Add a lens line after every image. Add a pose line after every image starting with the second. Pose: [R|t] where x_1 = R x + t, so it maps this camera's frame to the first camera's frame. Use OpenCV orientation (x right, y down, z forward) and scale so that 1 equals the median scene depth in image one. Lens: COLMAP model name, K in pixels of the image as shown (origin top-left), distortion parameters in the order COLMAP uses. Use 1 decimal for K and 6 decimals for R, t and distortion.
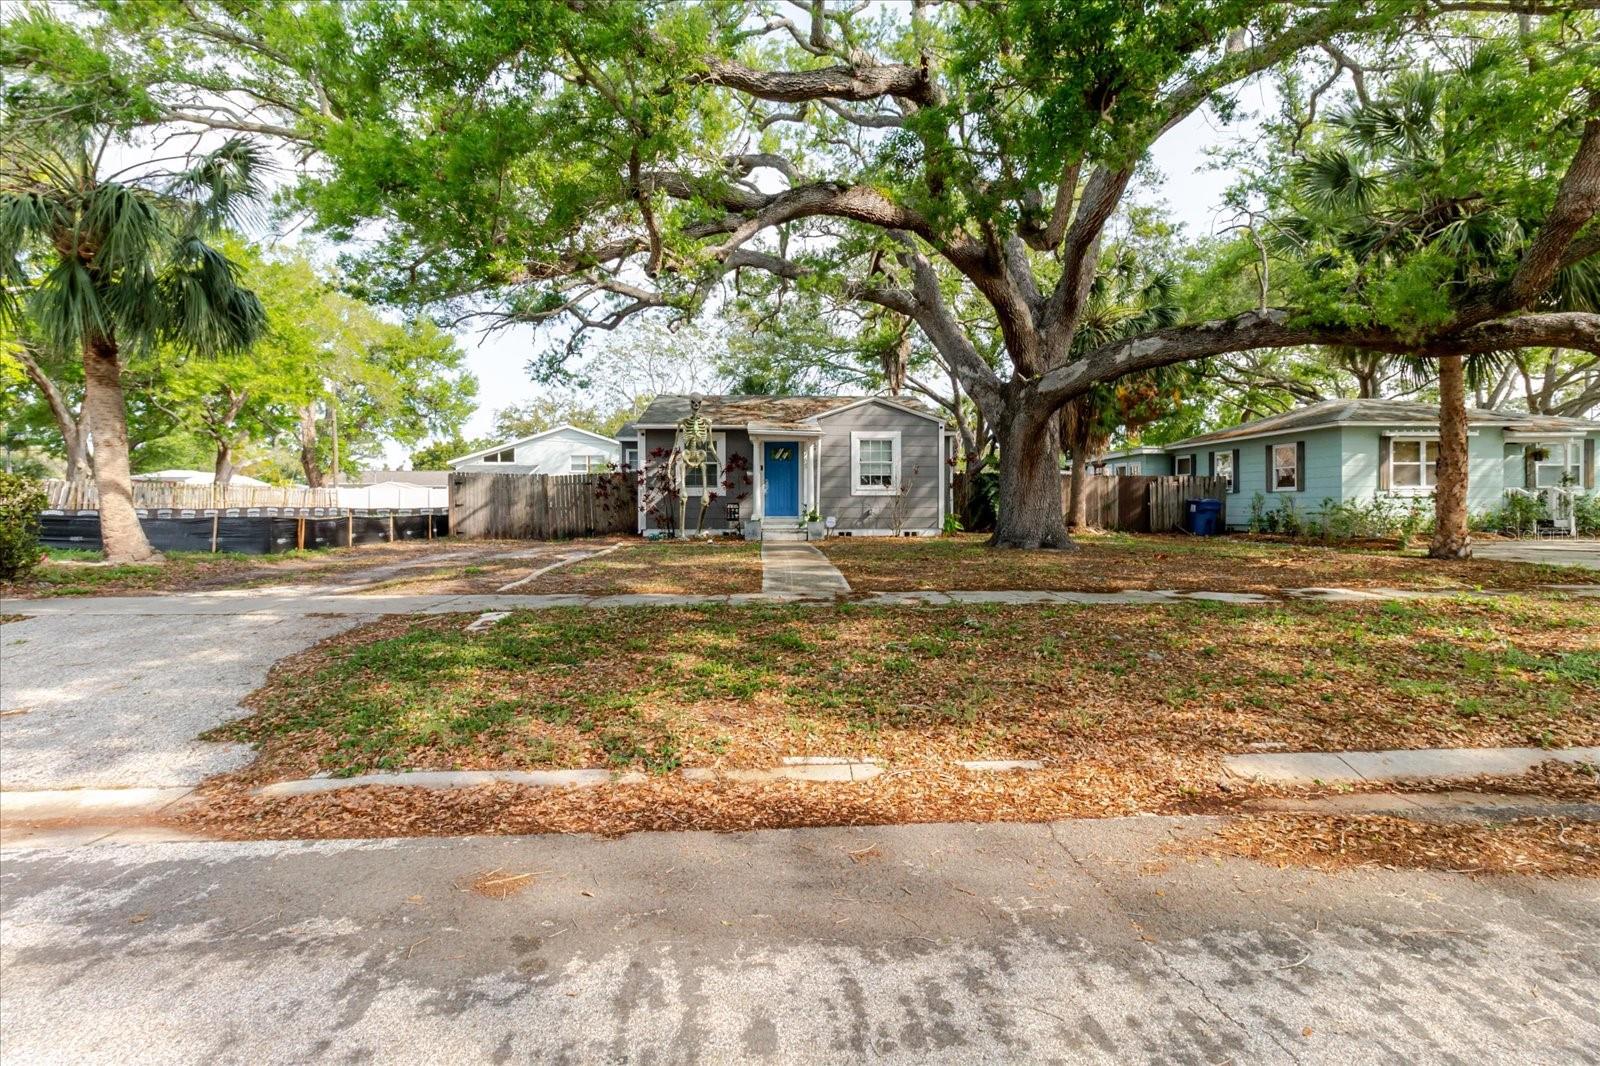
lens RADIAL K [[769.2, 0, 793.1], [0, 769.2, 522.8], [0, 0, 1]] dist [0.003796, 0.000328]
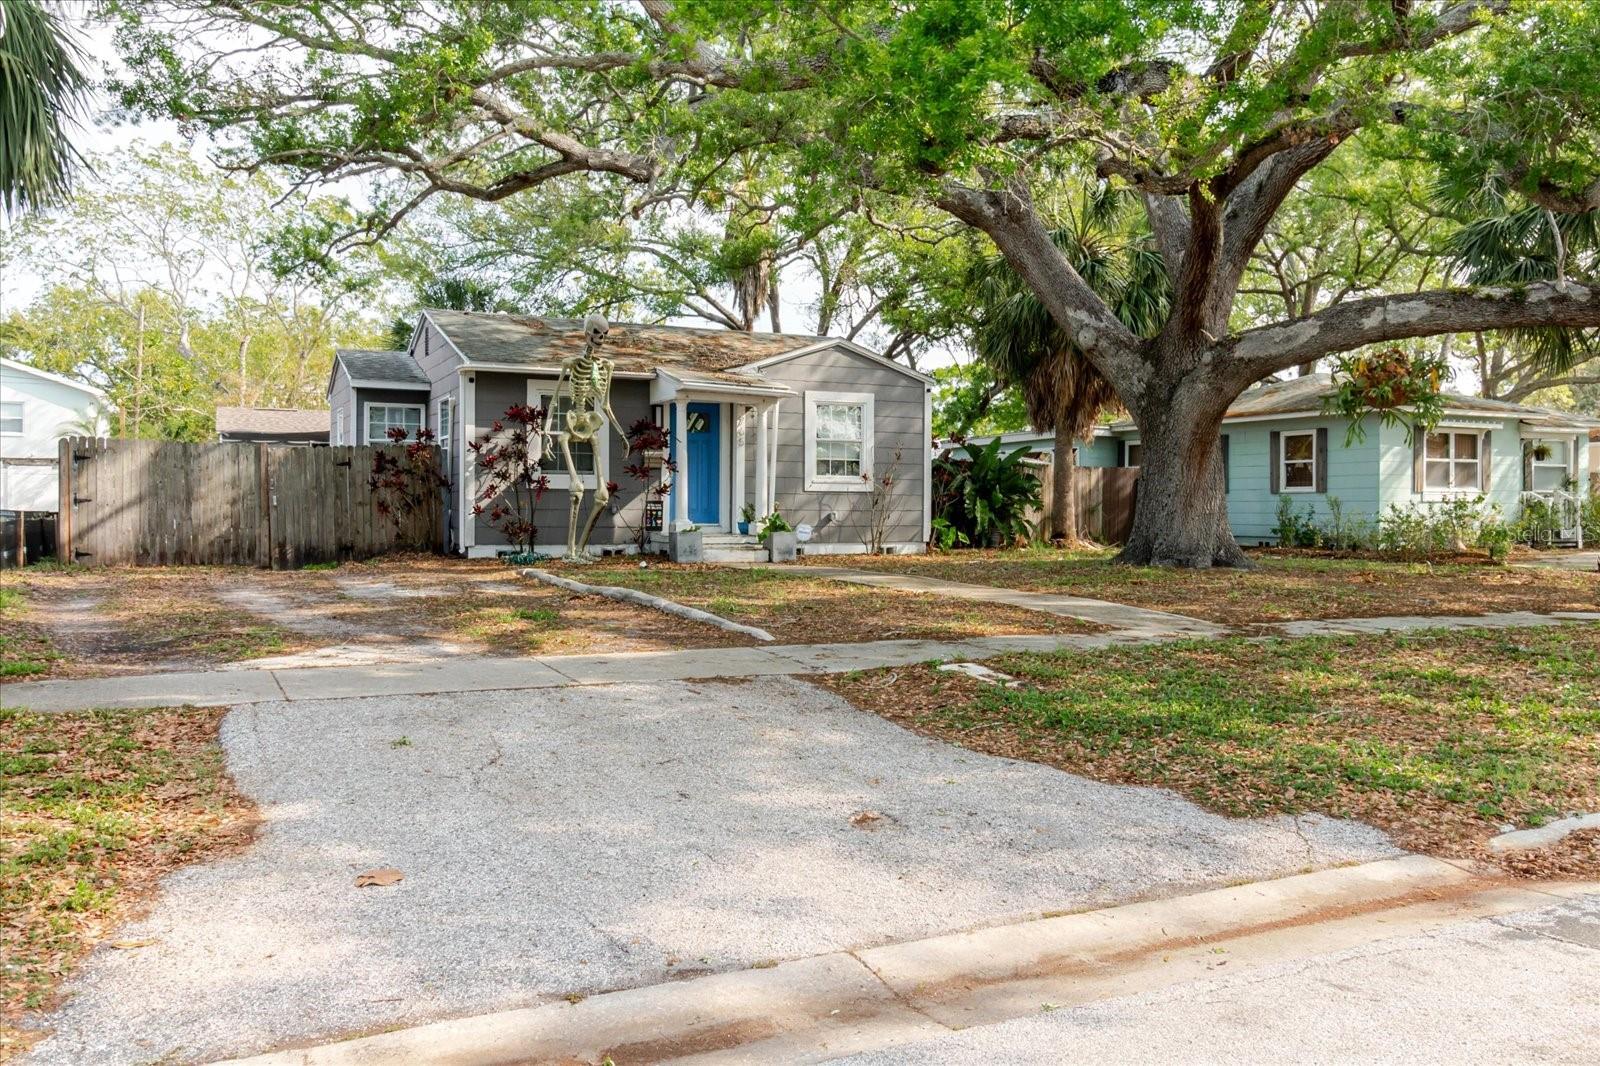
lens RADIAL K [[1312.1, 0, 814.8], [0, 1312.1, 533.7], [0, 0, 1]] dist [-0.001123, 0.013207]
pose [[0.917673, -0.000548, 0.397336, -0.348799], [0.001000, 0.999999, -0.000930, 0.001000], [-0.397335, 0.001250, 0.917673, -0.002235]]
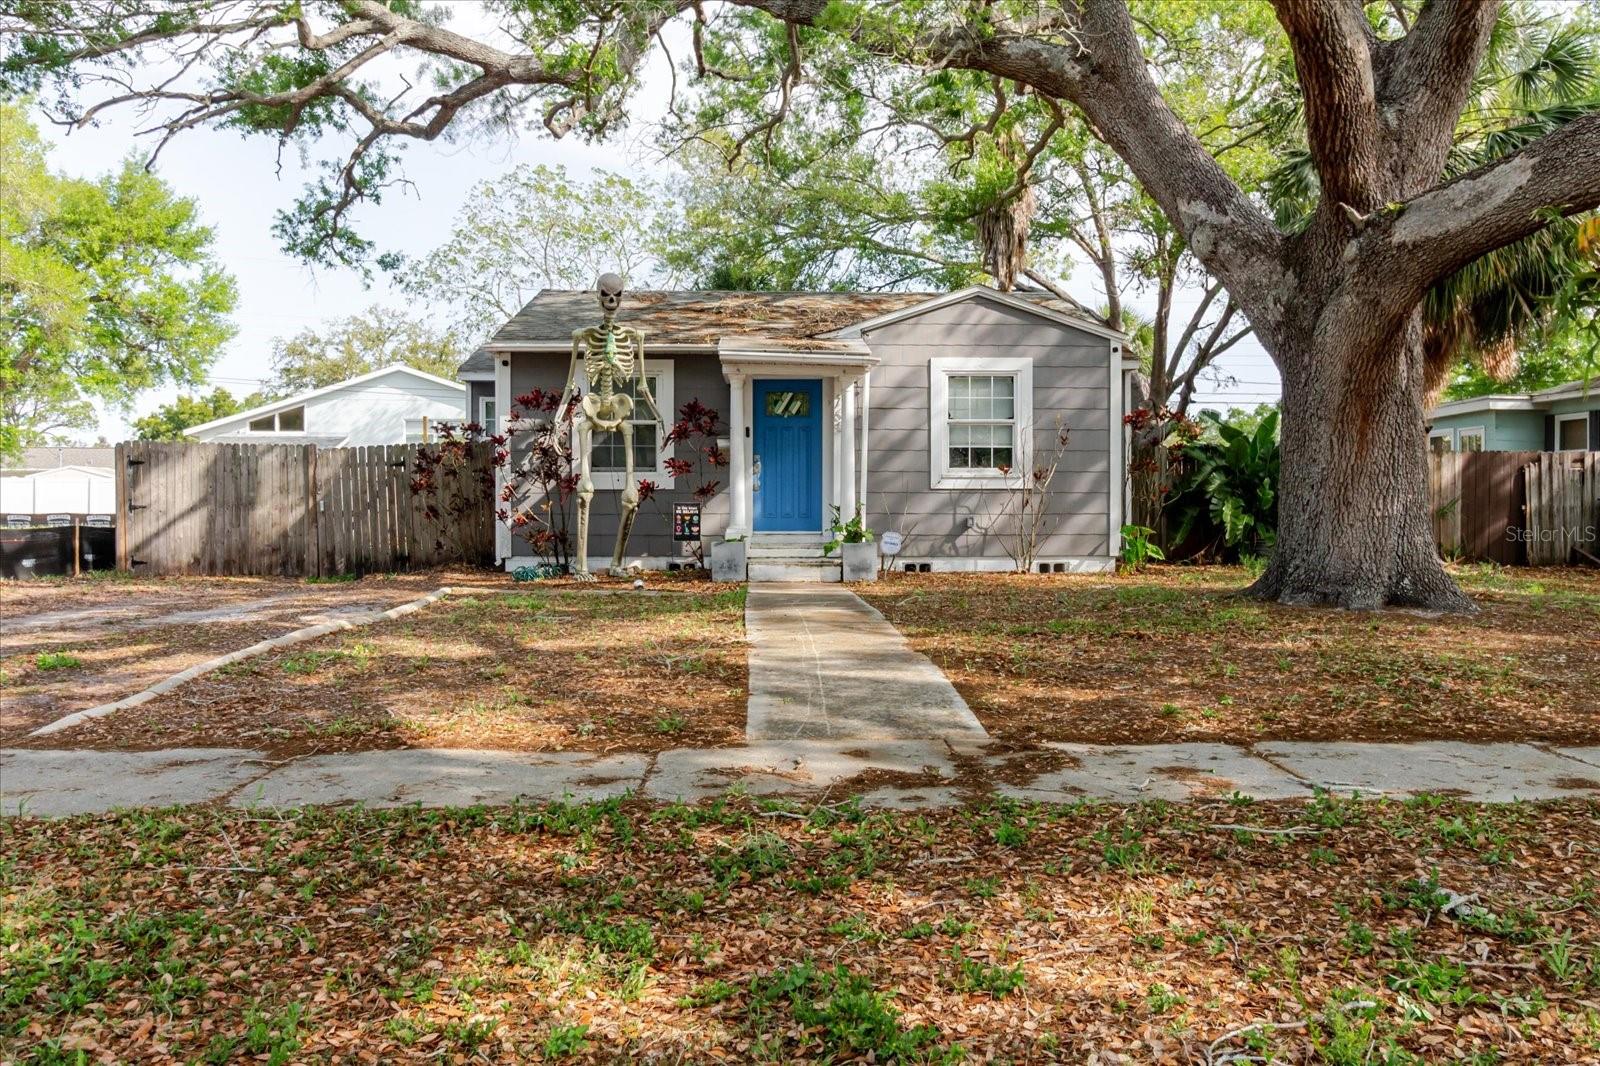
lens RADIAL K [[1312.1, 0, 784.0], [0, 1312.1, 528.5], [0, 0, 1]] dist [-0.001123, 0.013207]
pose [[0.999912, 0.002183, -0.013088, -0.006616], [-0.002296, 0.999960, -0.008615, -0.002845], [0.013069, 0.008644, 0.999877, 0.166455]]
